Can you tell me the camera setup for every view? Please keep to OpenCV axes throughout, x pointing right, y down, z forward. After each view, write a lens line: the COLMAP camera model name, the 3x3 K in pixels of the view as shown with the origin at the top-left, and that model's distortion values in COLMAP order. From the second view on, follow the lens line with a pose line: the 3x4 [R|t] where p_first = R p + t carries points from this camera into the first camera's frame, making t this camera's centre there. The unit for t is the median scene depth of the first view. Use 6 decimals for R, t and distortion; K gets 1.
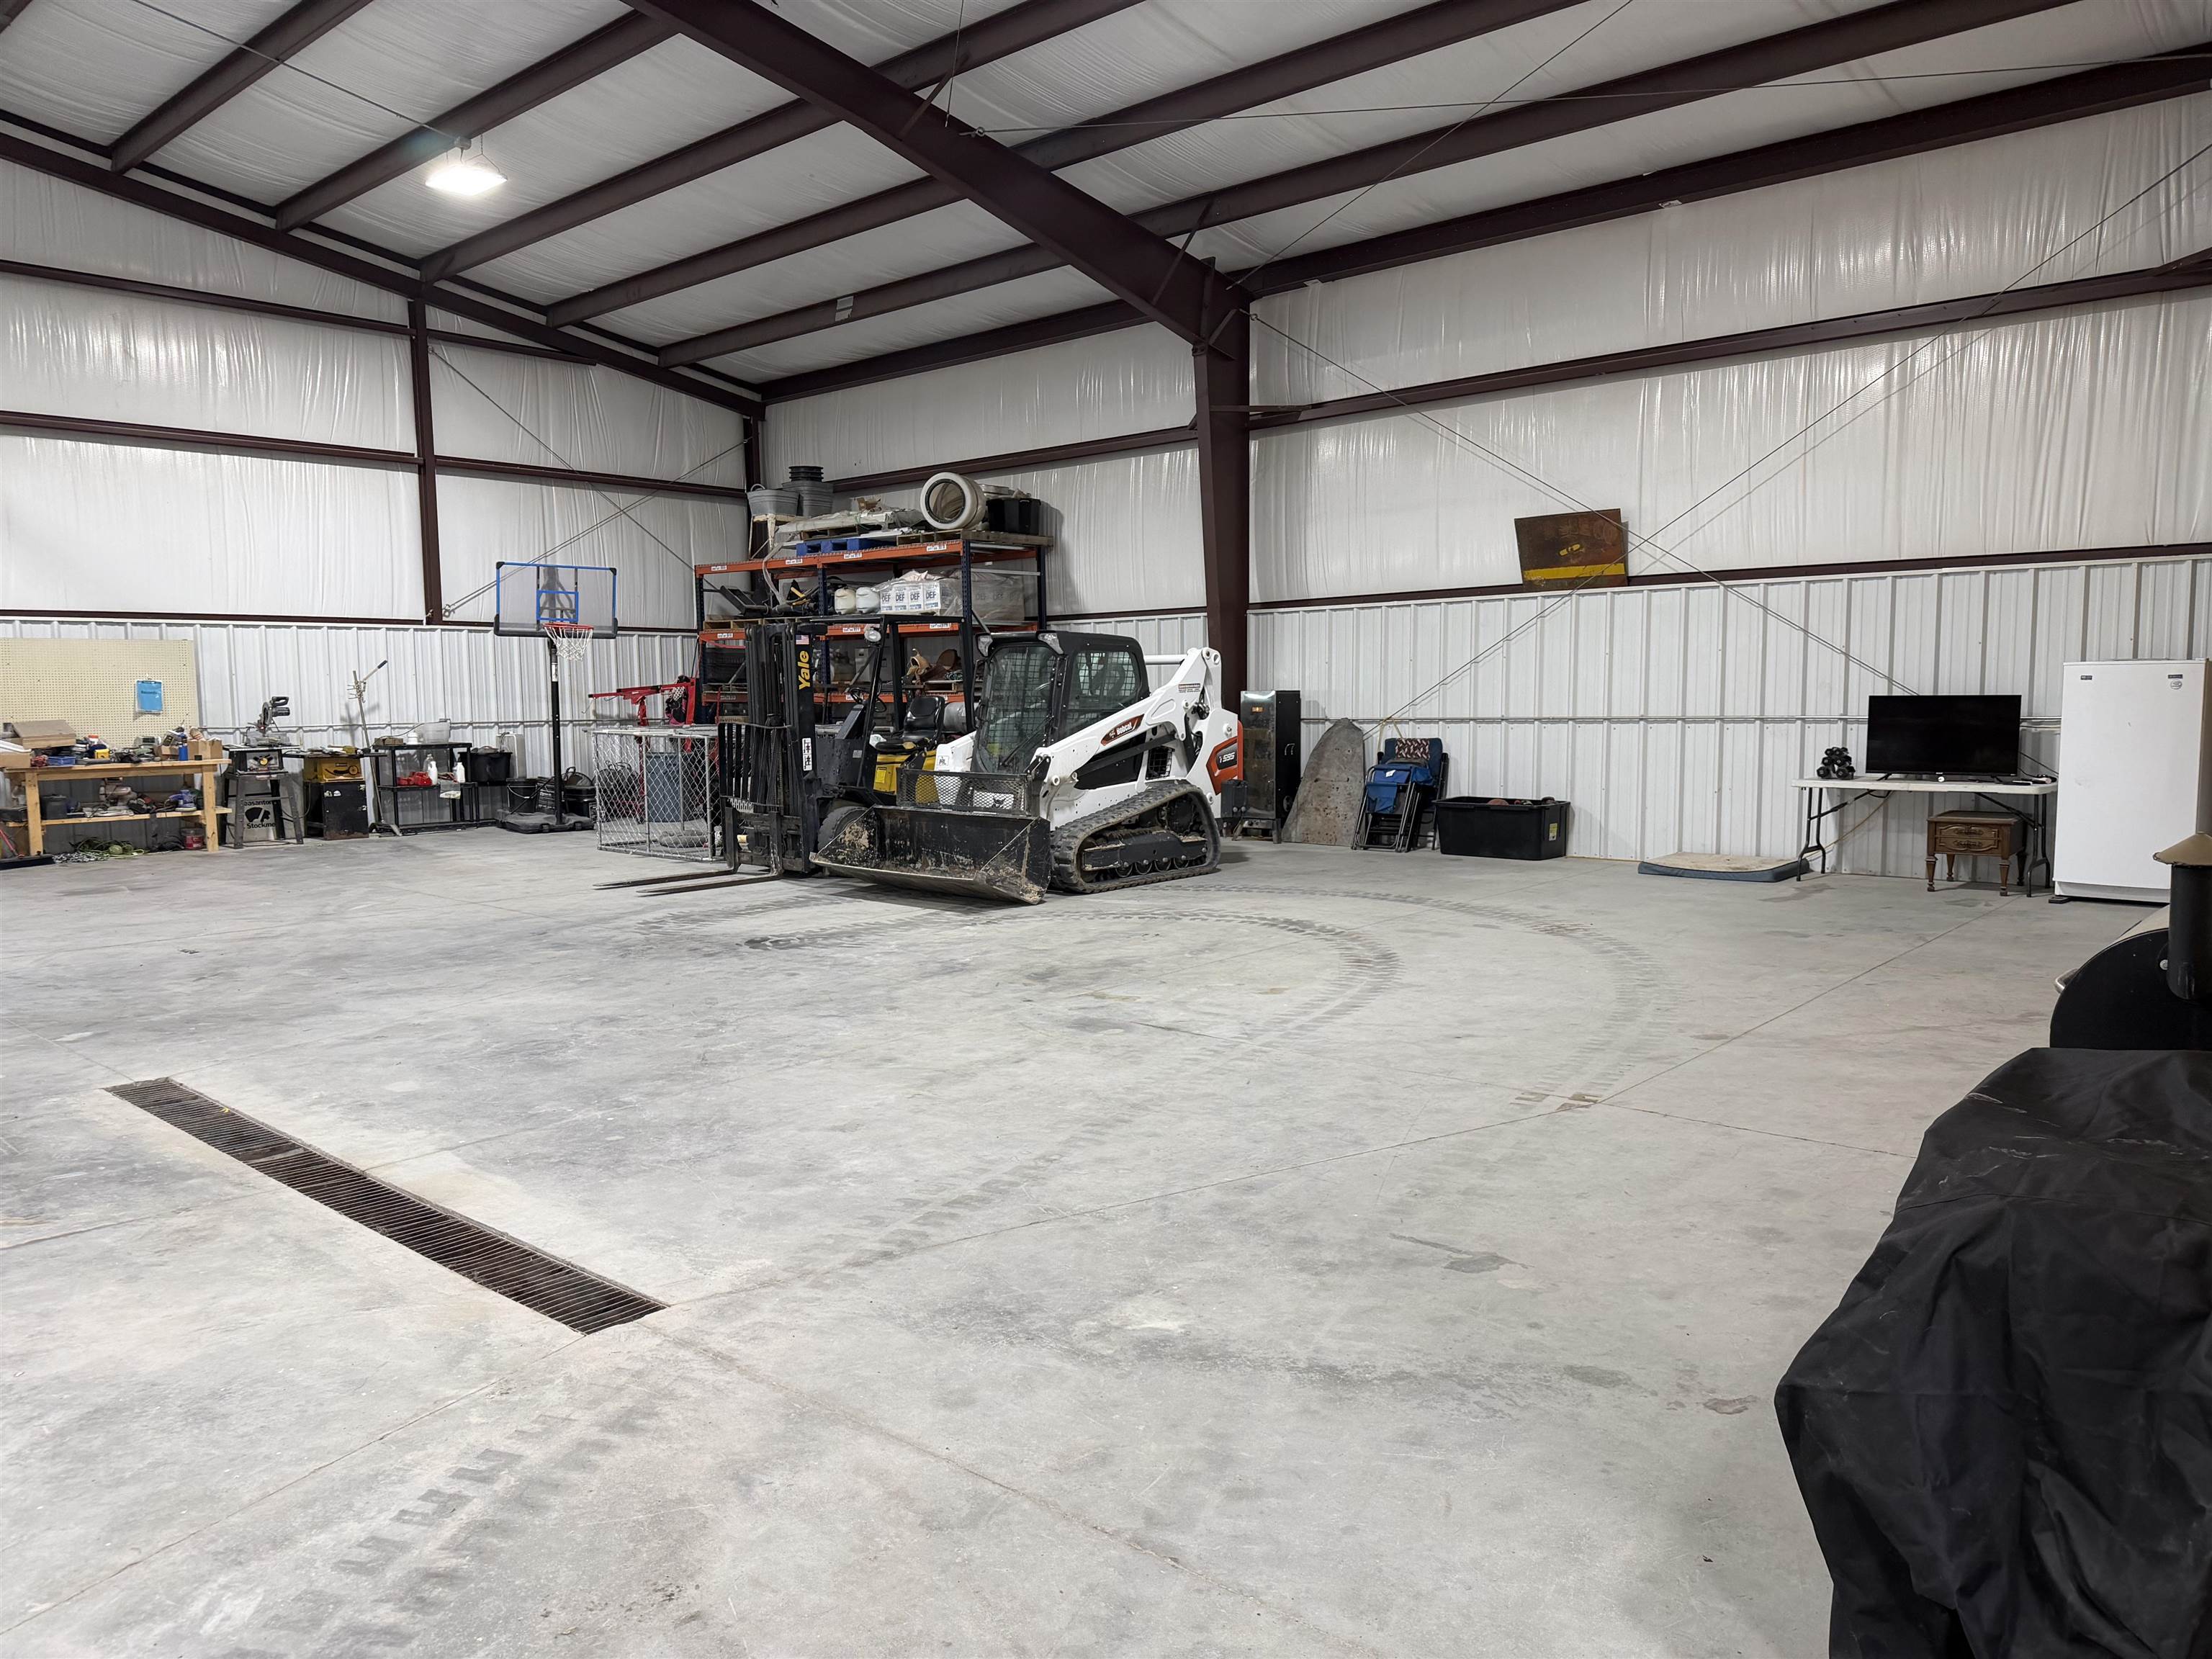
lens RADIAL K [[1545.0, 0, 1111.8], [0, 1545.0, 832.7], [0, 0, 1]] dist [0.064725, -0.083357]
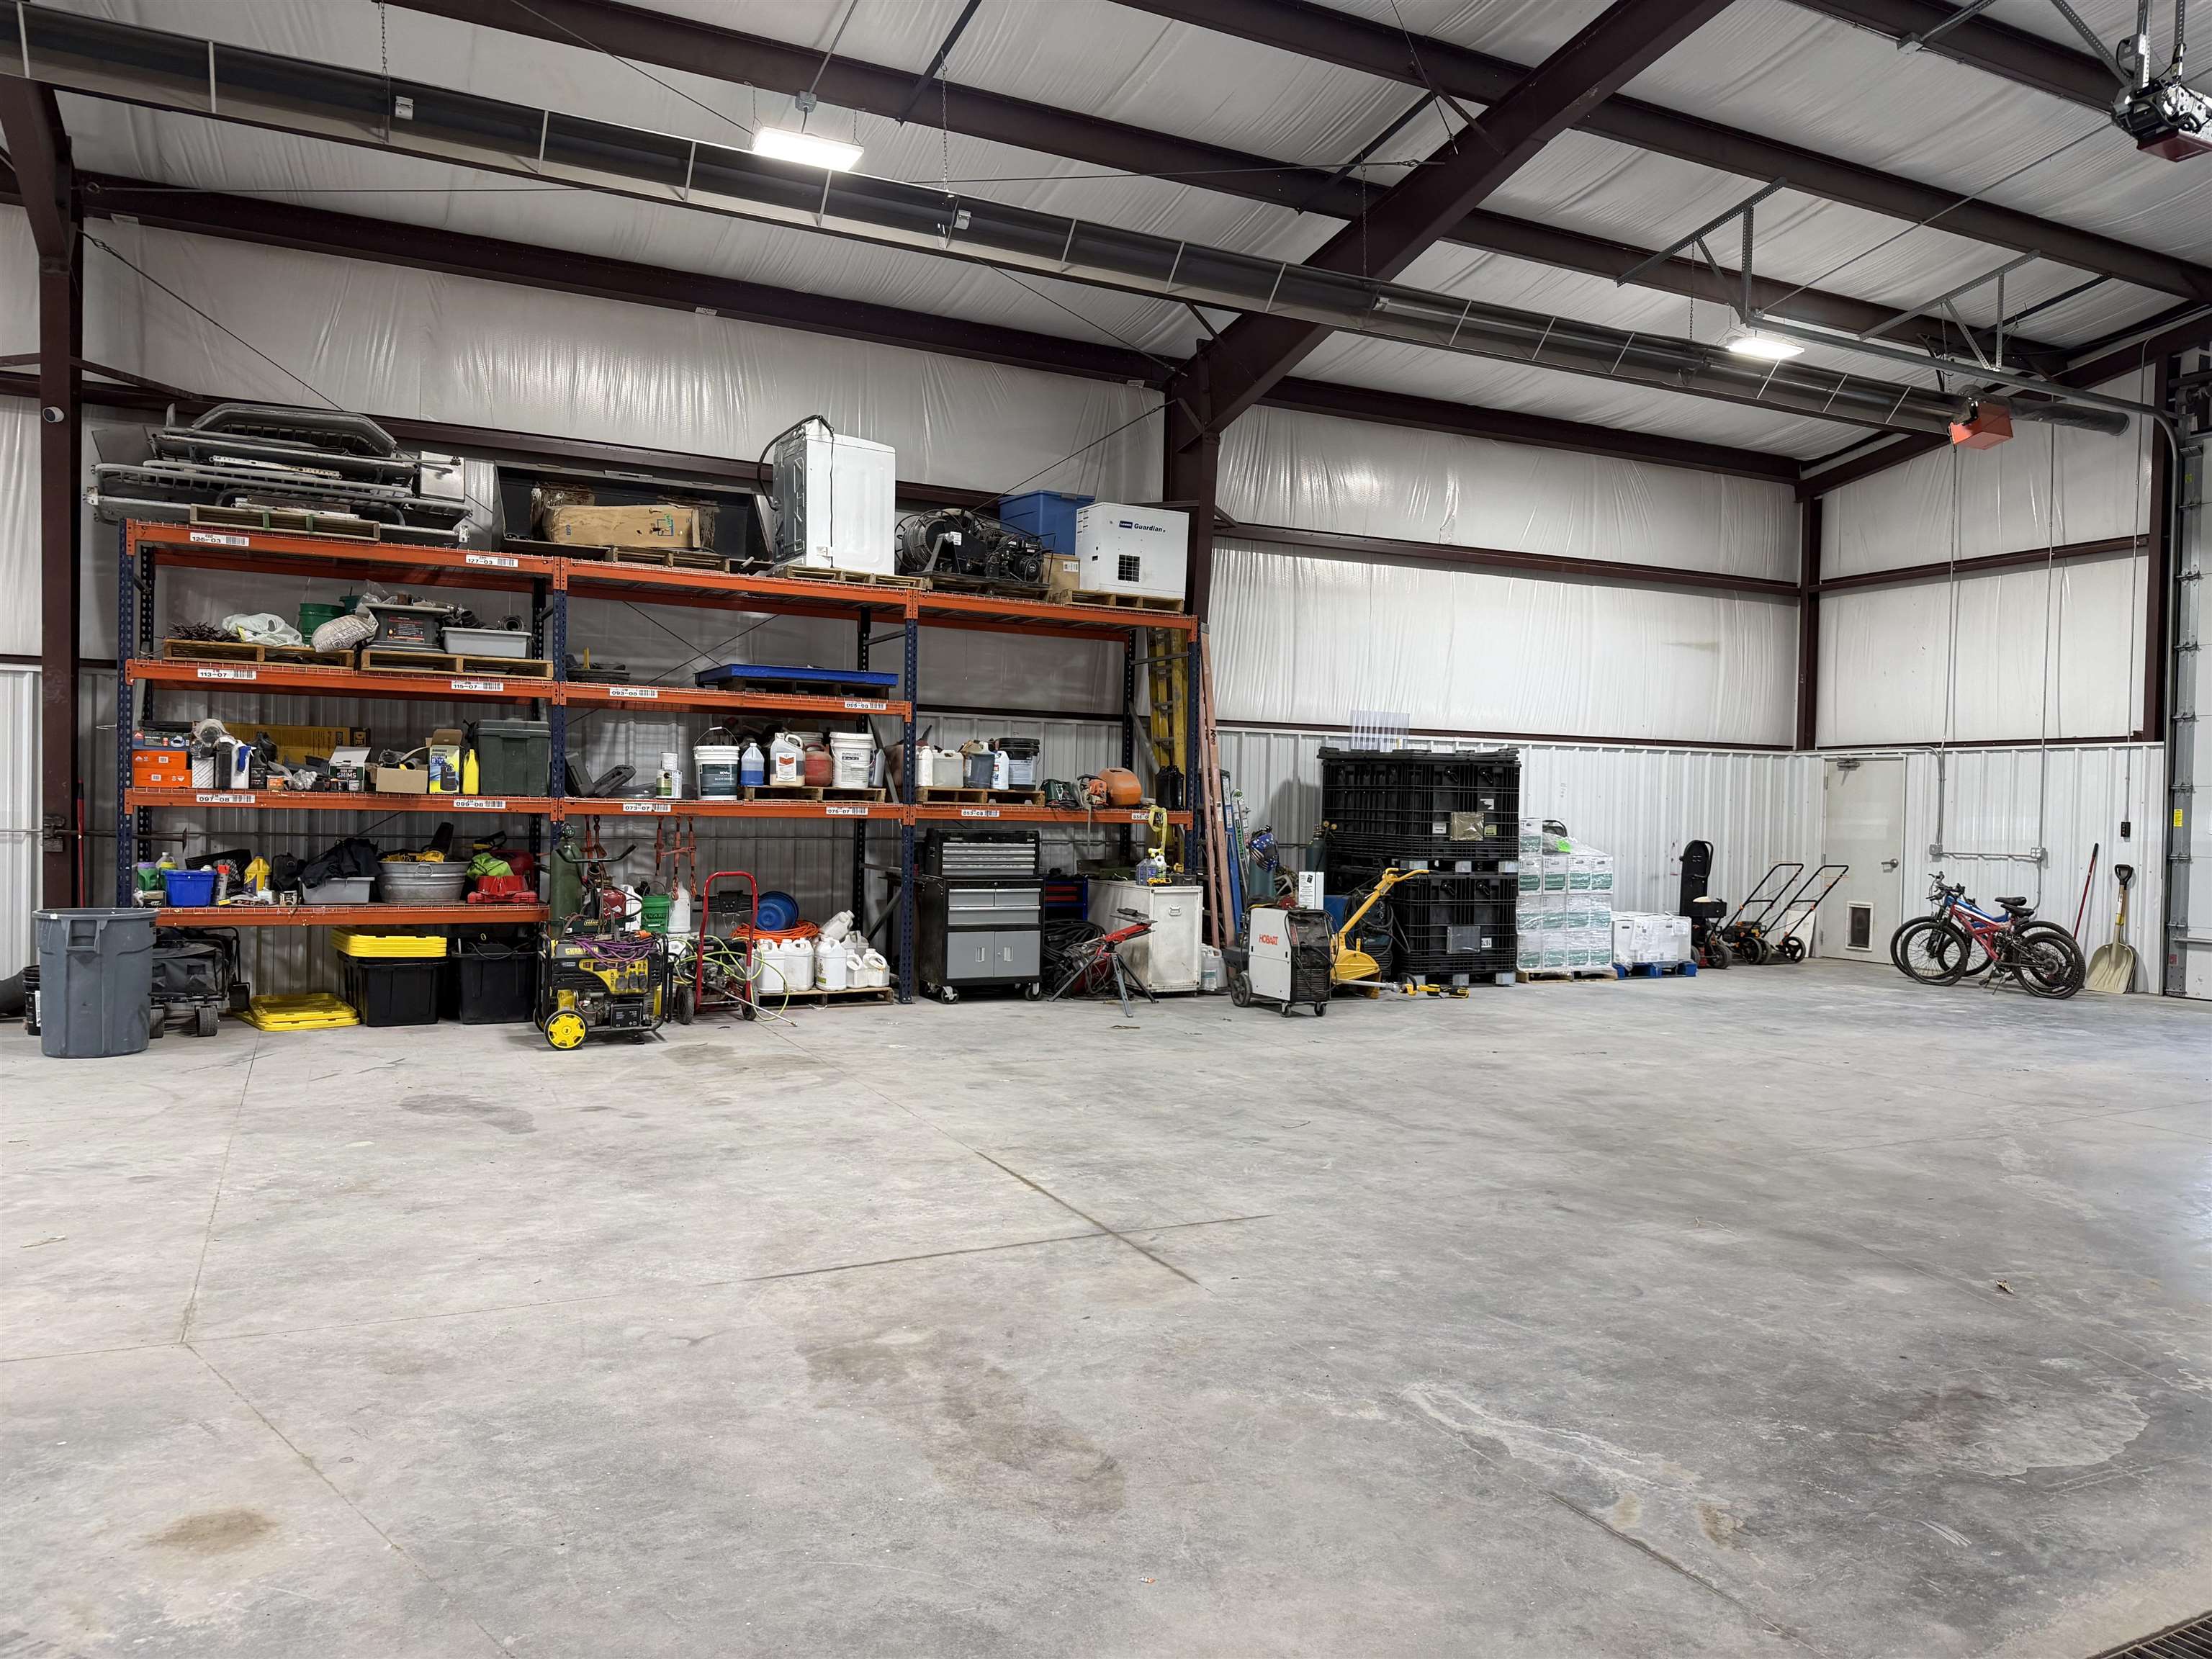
lens RADIAL K [[1545.0, 0, 1111.8], [0, 1545.0, 832.7], [0, 0, 1]] dist [0.064725, -0.083357]
pose [[-0.368012, 0.017339, -0.929659, 0.032766], [-0.100544, 0.993222, 0.058325, -0.035196], [0.924369, 0.114936, -0.363775, 0.389388]]
